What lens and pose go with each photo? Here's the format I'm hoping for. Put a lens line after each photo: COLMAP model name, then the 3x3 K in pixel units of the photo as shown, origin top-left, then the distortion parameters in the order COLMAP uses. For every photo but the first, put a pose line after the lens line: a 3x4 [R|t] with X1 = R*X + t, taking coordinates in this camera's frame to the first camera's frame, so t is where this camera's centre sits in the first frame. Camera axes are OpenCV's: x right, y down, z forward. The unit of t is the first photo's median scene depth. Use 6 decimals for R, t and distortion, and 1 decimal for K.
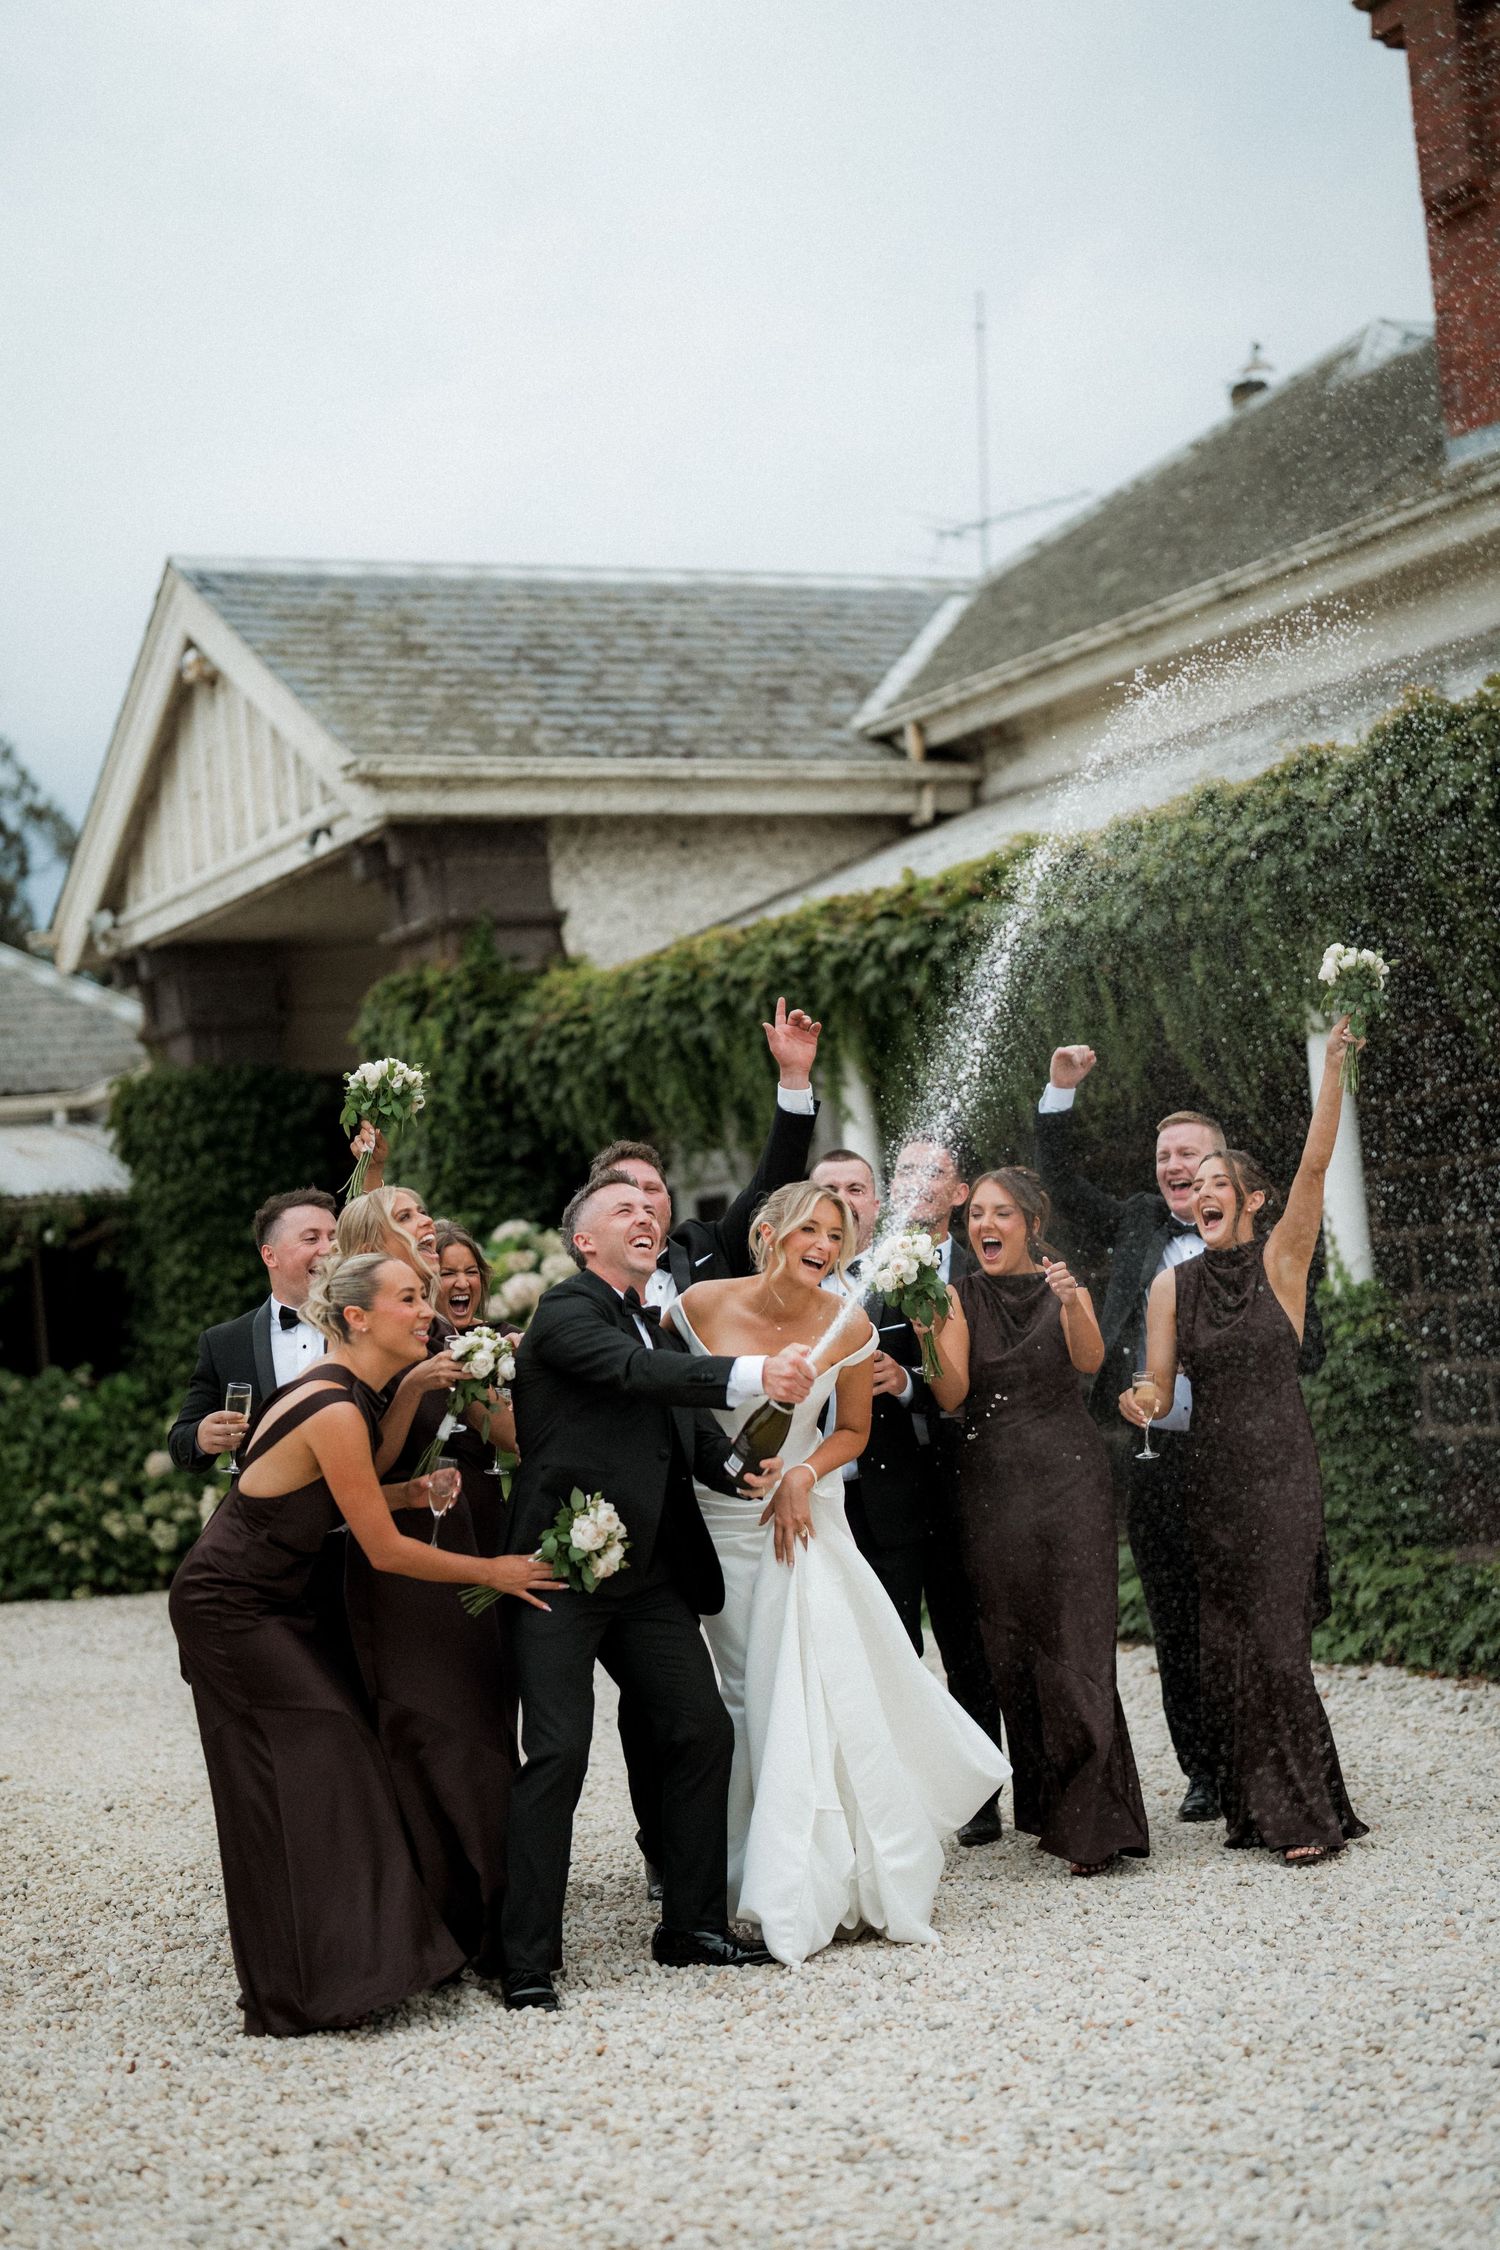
lens RADIAL K [[3724.6, 0, 798.8], [0, 3724.6, 1153.6], [0, 0, 1]] dist [-0.016342, 0.089879]
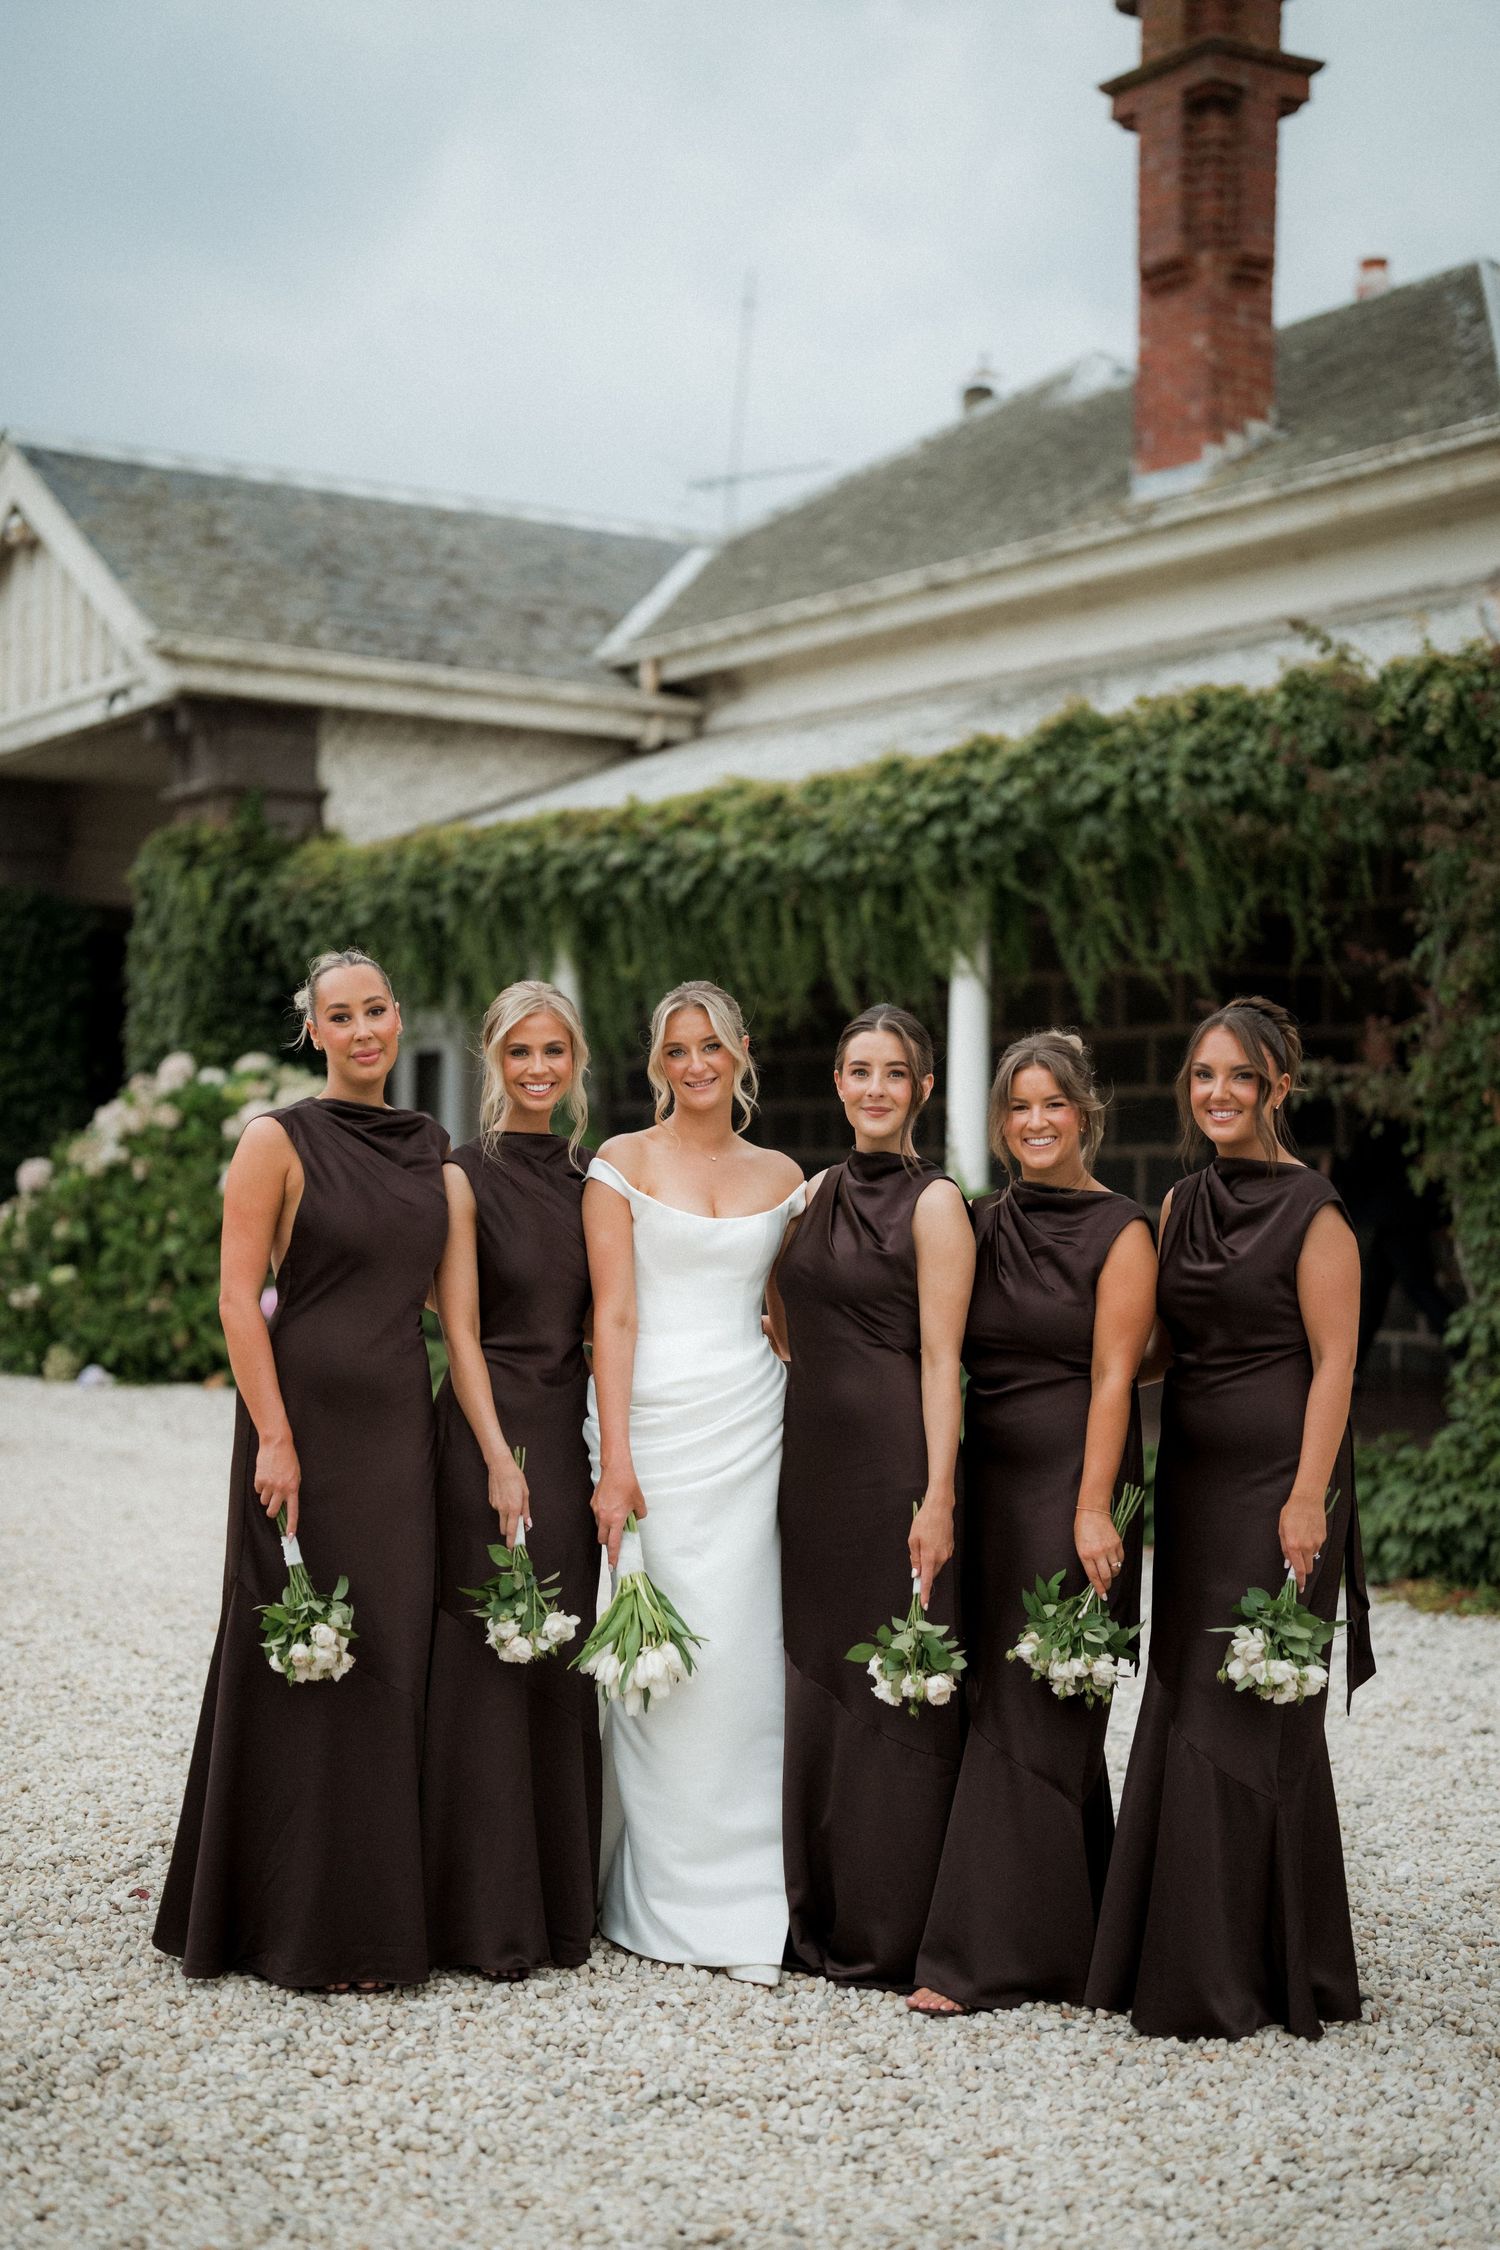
lens RADIAL K [[3389.6, 0, 742.4], [0, 3389.6, 1178.5], [0, 0, 1]] dist [-0.009768, 0.053453]
pose [[0.991277, 0.107974, 0.075573, -0.002598], [-0.111219, 0.992986, 0.040125, -0.002584], [-0.070710, -0.048181, 0.996333, -0.045426]]
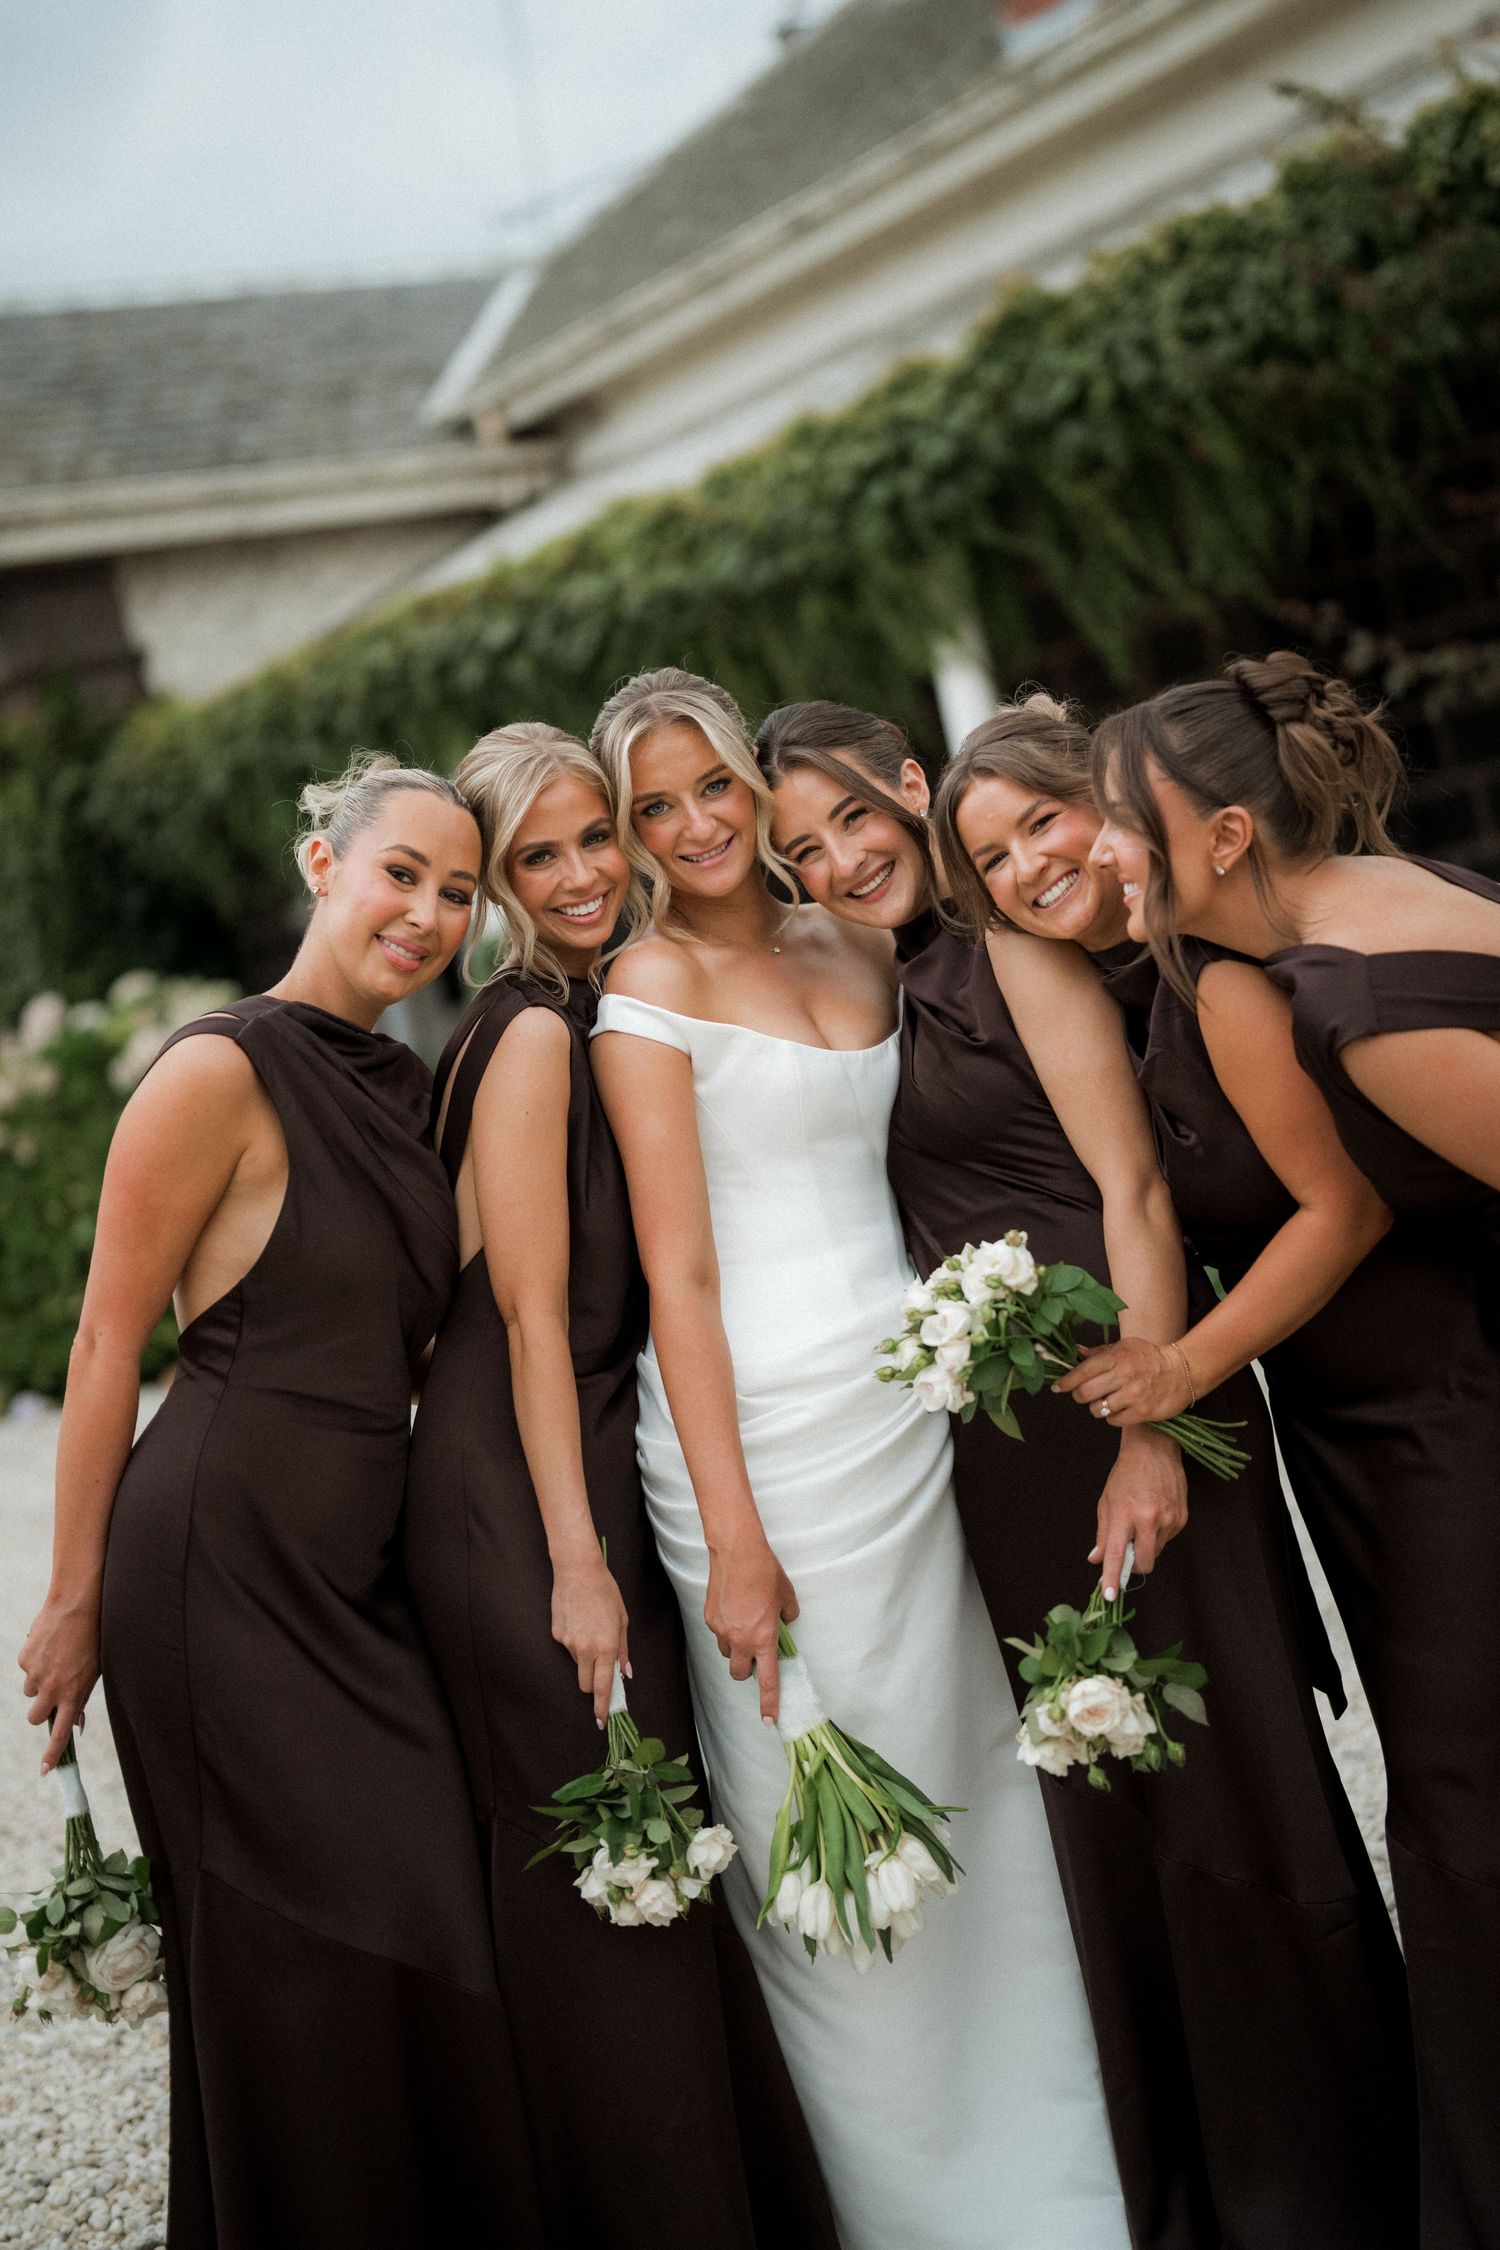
lens RADIAL K [[3656.7, 0, 759.4], [0, 3656.7, 1024.0], [0, 0, 1]] dist [-0.049081, 0.278768]
pose [[0.988265, -0.130834, 0.078834, 0.005407], [0.127036, 0.990564, 0.051436, 0.001590], [-0.084819, -0.040818, 0.995560, 0.059277]]
